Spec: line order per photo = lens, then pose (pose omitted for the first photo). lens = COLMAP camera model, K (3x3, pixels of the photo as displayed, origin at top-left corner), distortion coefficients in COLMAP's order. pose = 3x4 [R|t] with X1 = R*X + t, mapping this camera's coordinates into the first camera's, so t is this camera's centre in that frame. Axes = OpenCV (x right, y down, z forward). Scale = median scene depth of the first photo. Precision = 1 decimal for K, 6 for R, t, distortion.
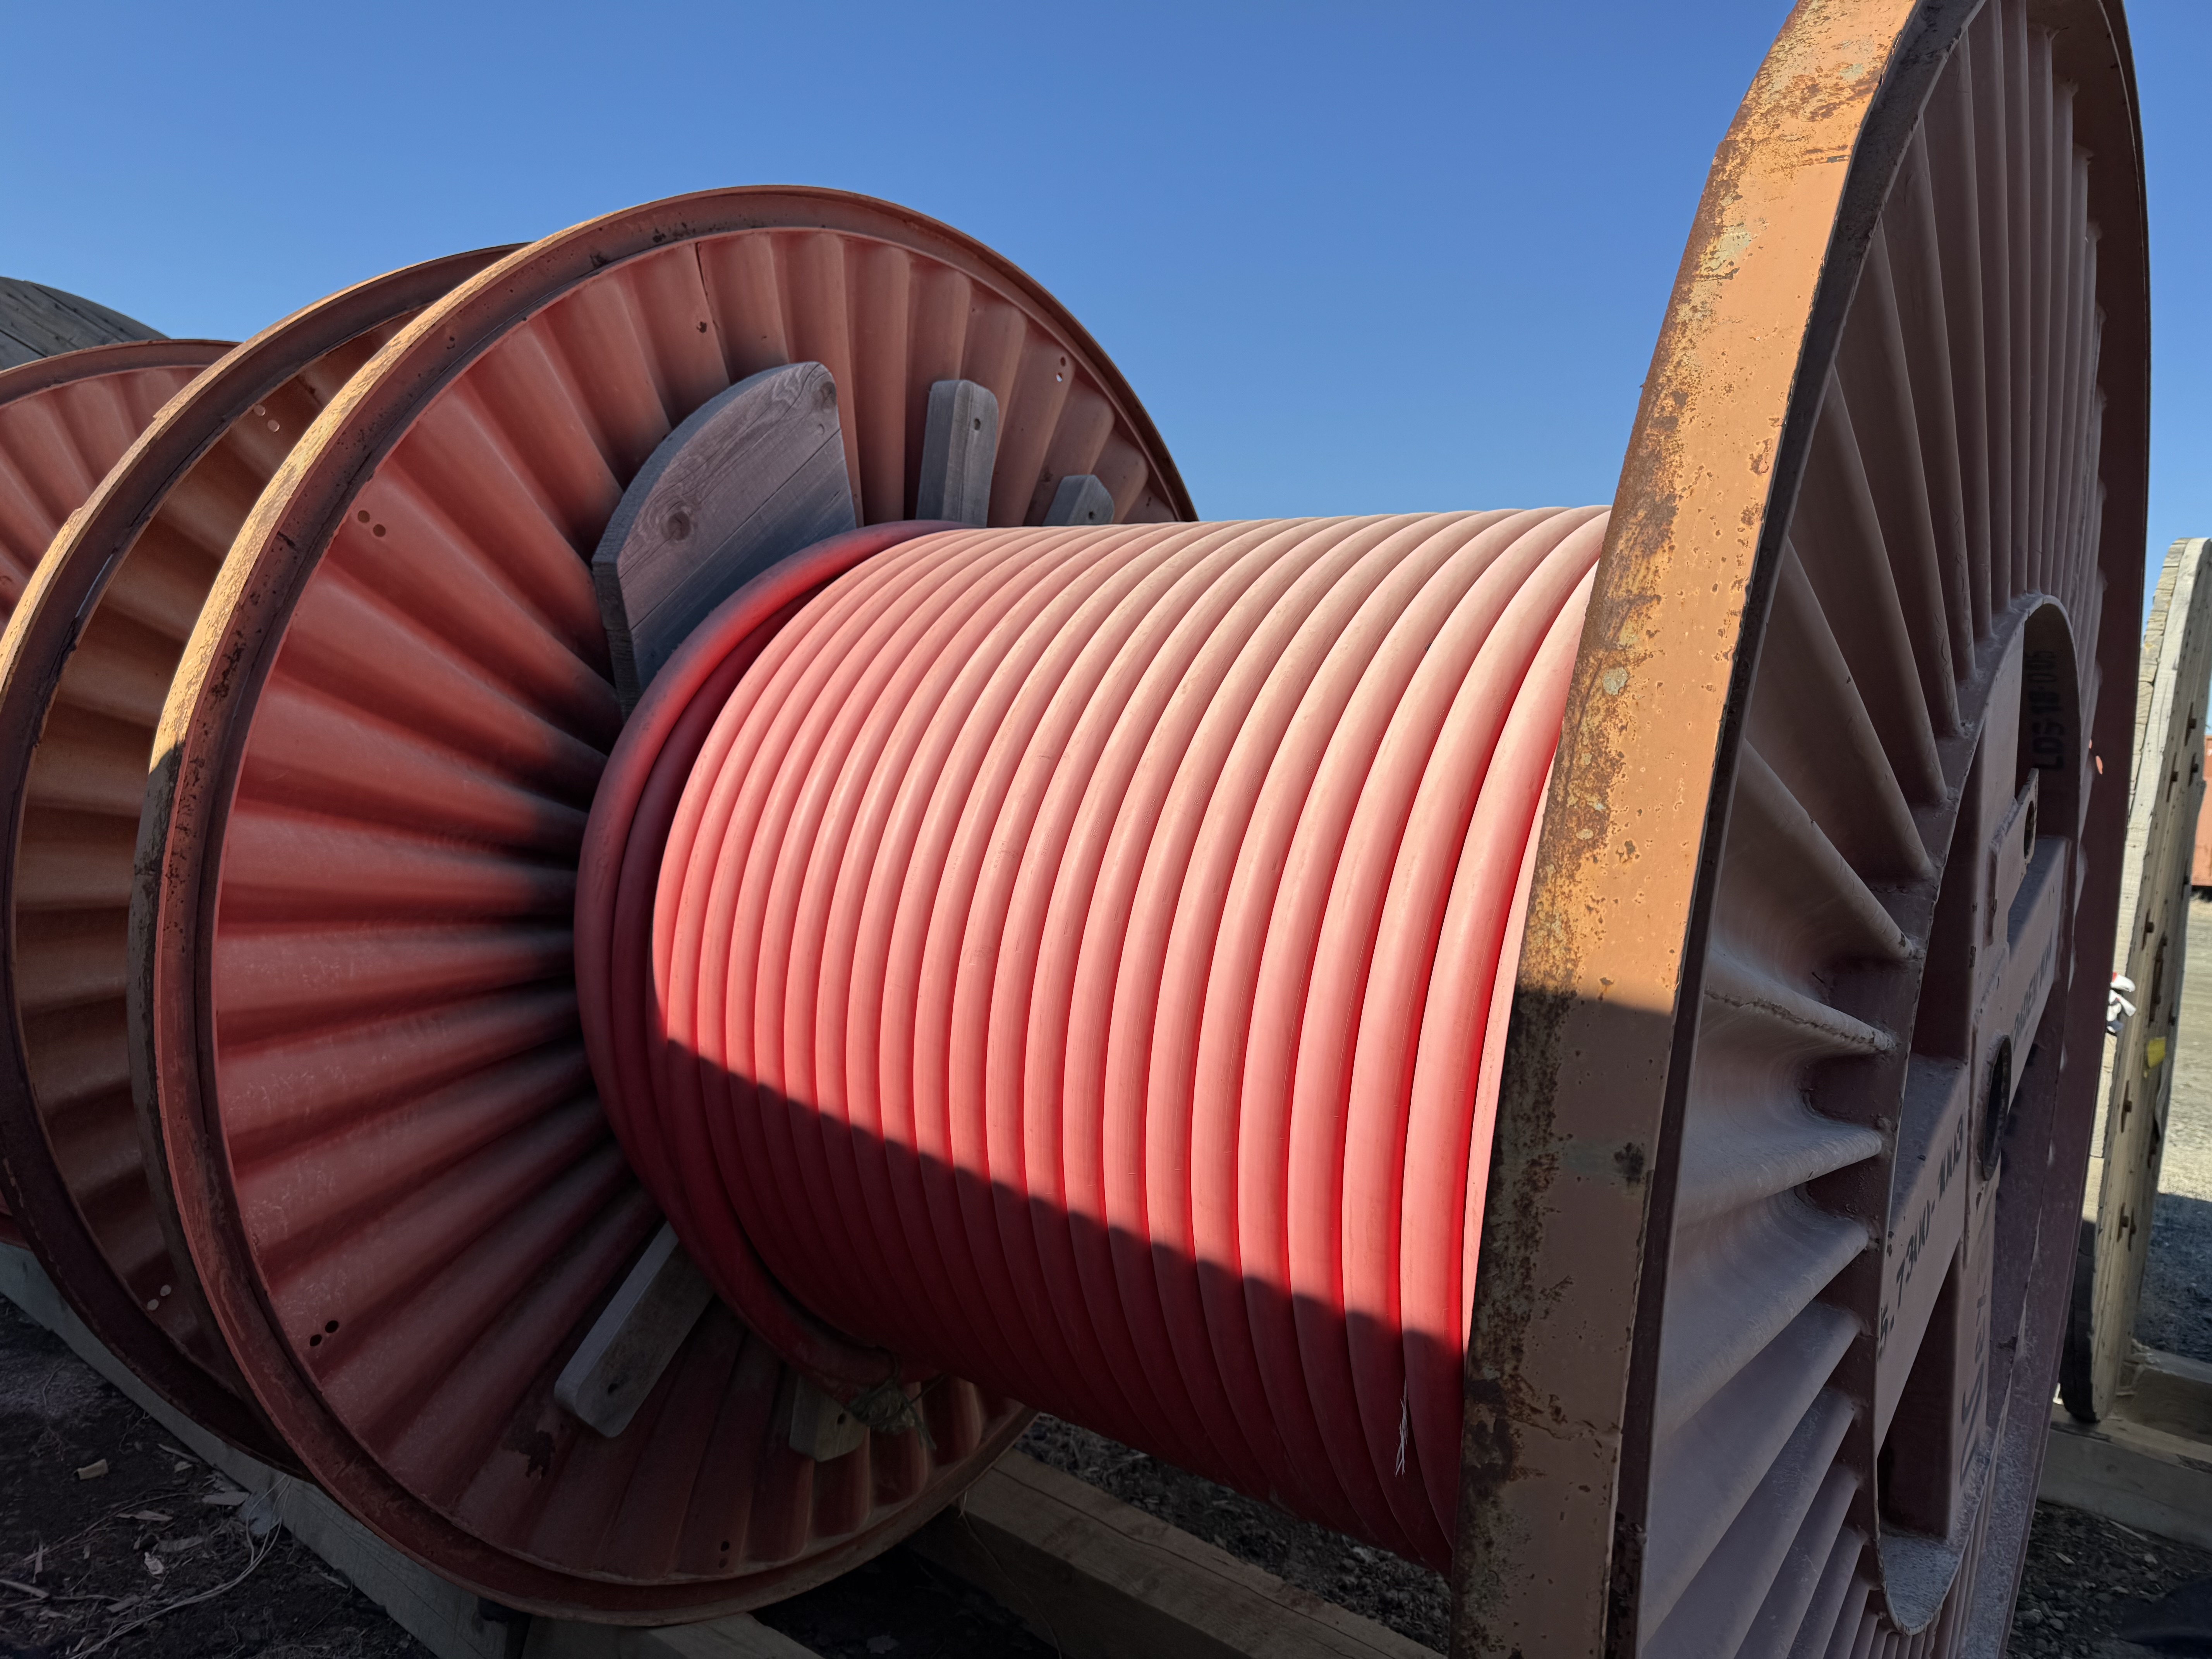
lens RADIAL K [[1568.8, 0, 1110.5], [0, 1568.8, 838.2], [0, 0, 1]] dist [0.036660, -0.034393]
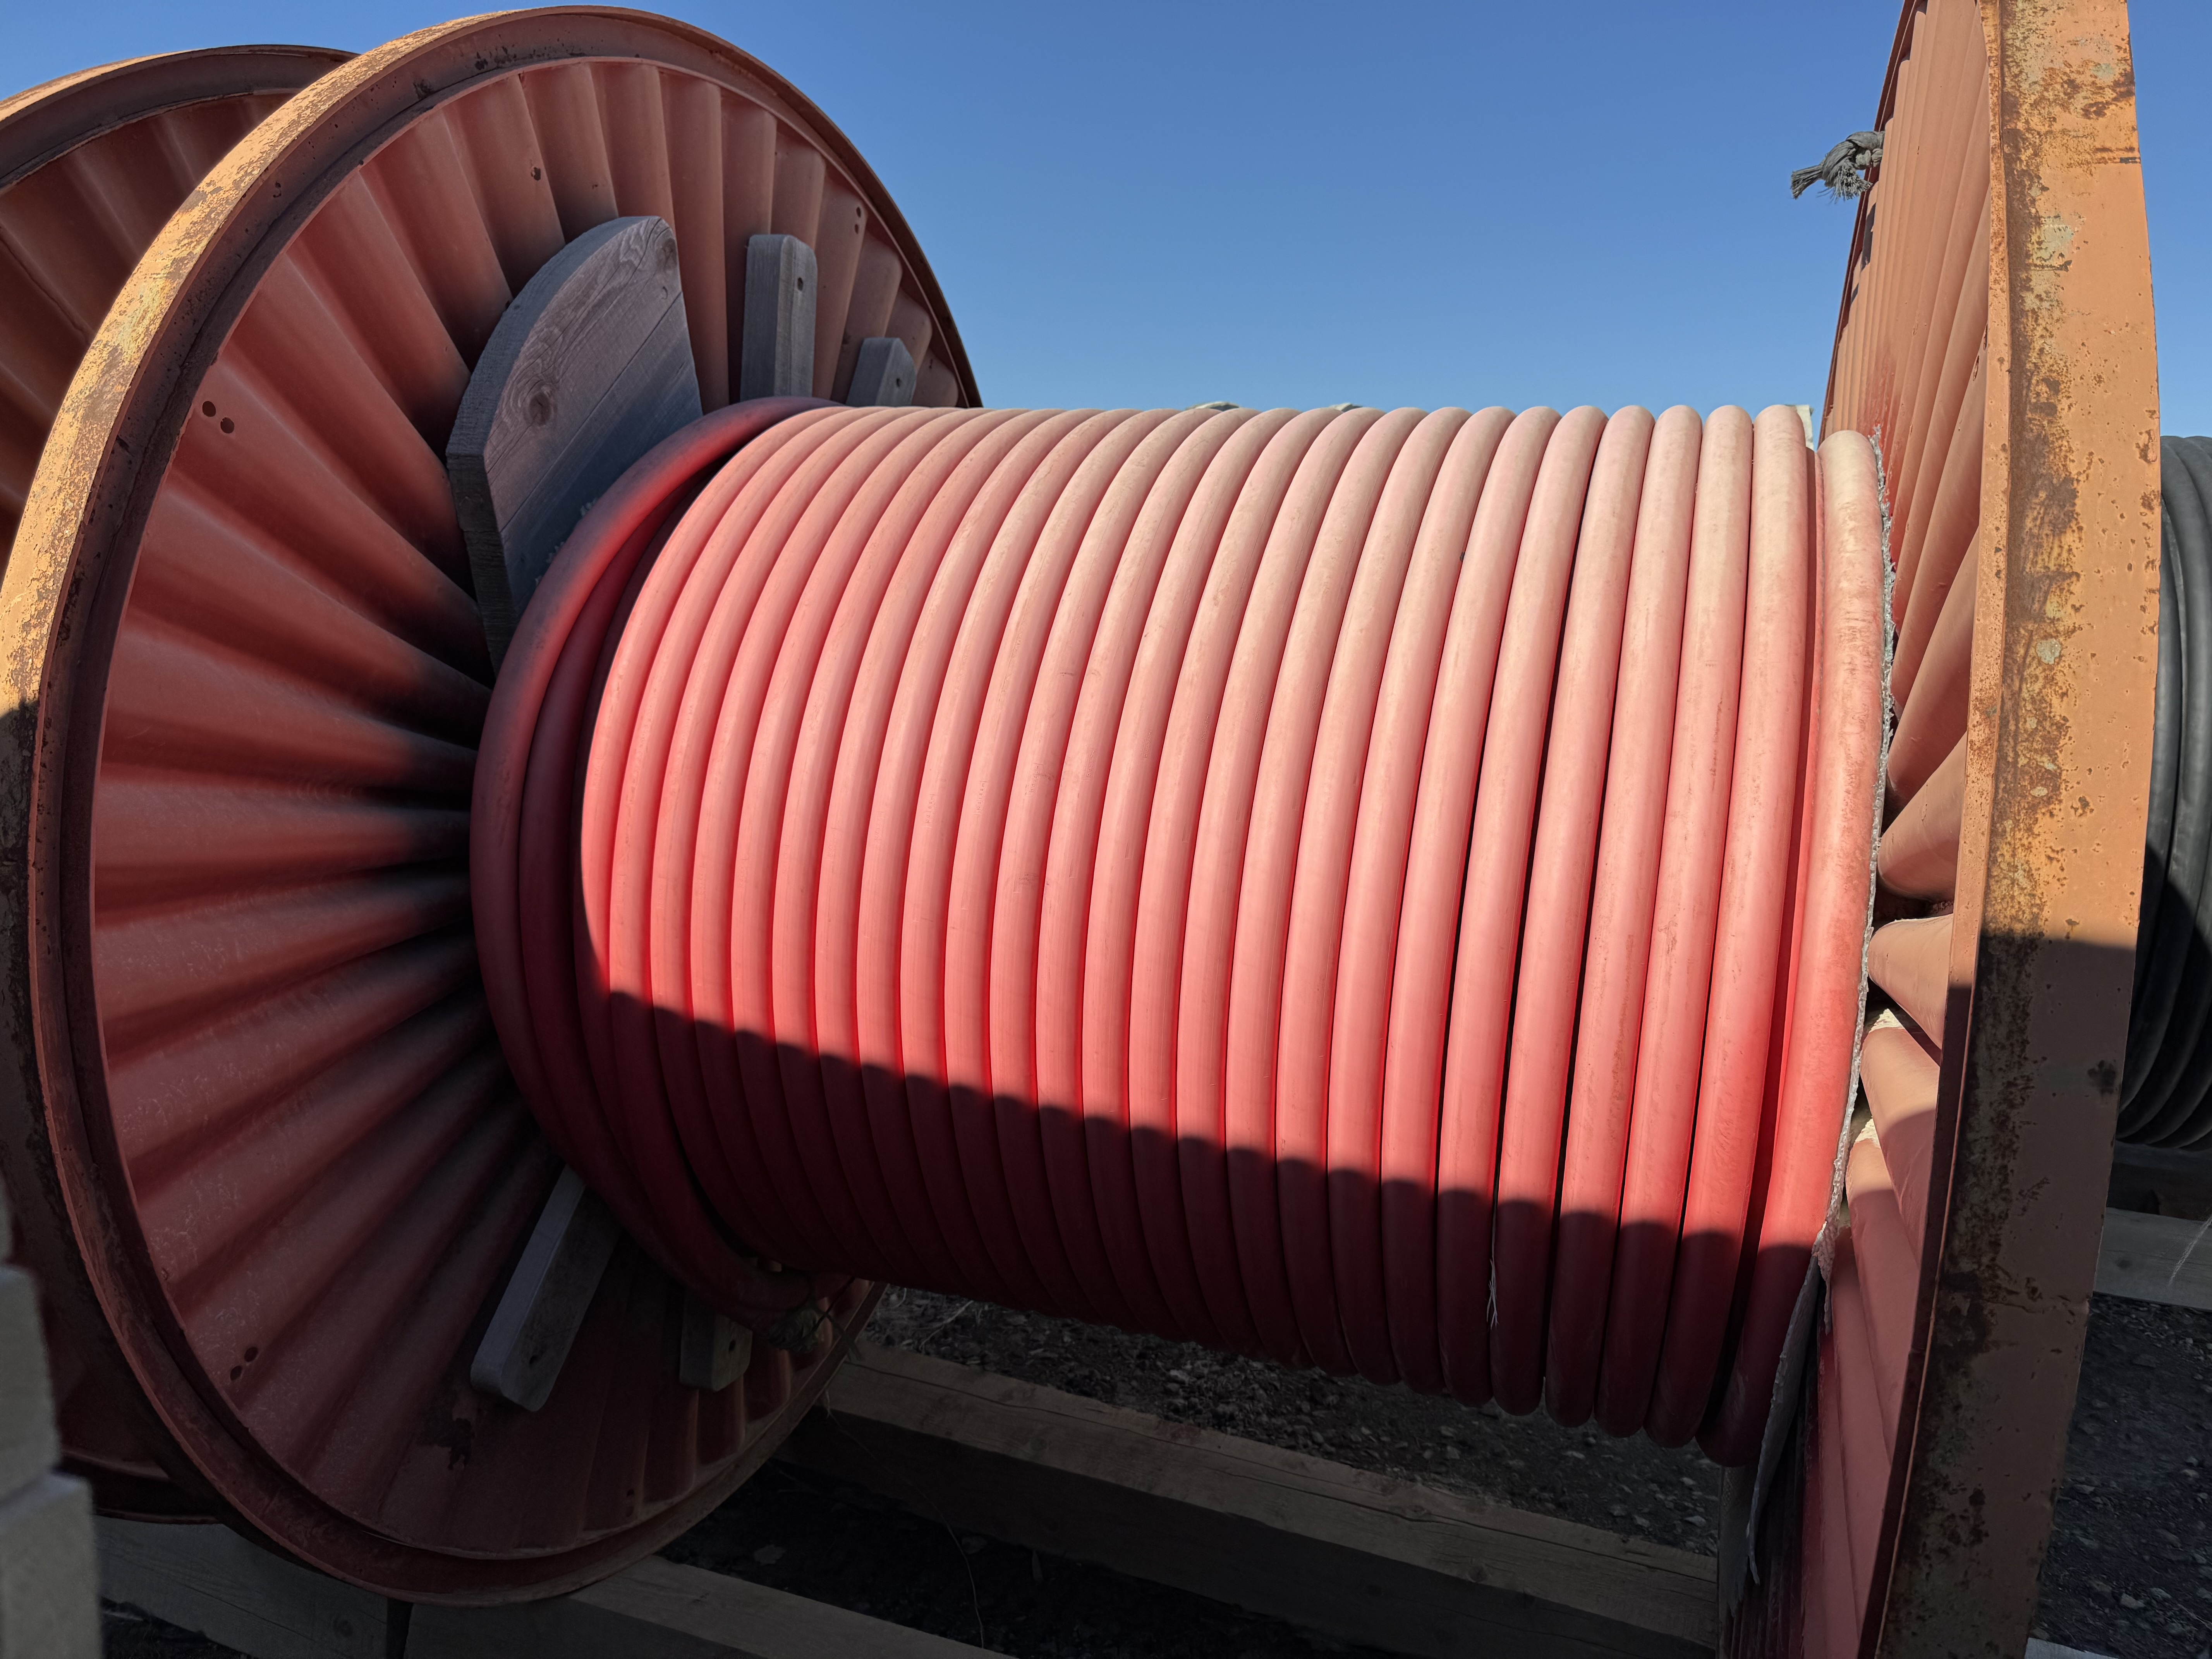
lens RADIAL K [[1568.8, 0, 1177.2], [0, 1568.8, 835.0], [0, 0, 1]] dist [0.036660, -0.034393]
pose [[0.953290, -0.075665, 0.292427, -0.229849], [0.045676, 0.993094, 0.108062, -0.045419], [-0.298584, -0.089658, 0.950163, 0.040258]]
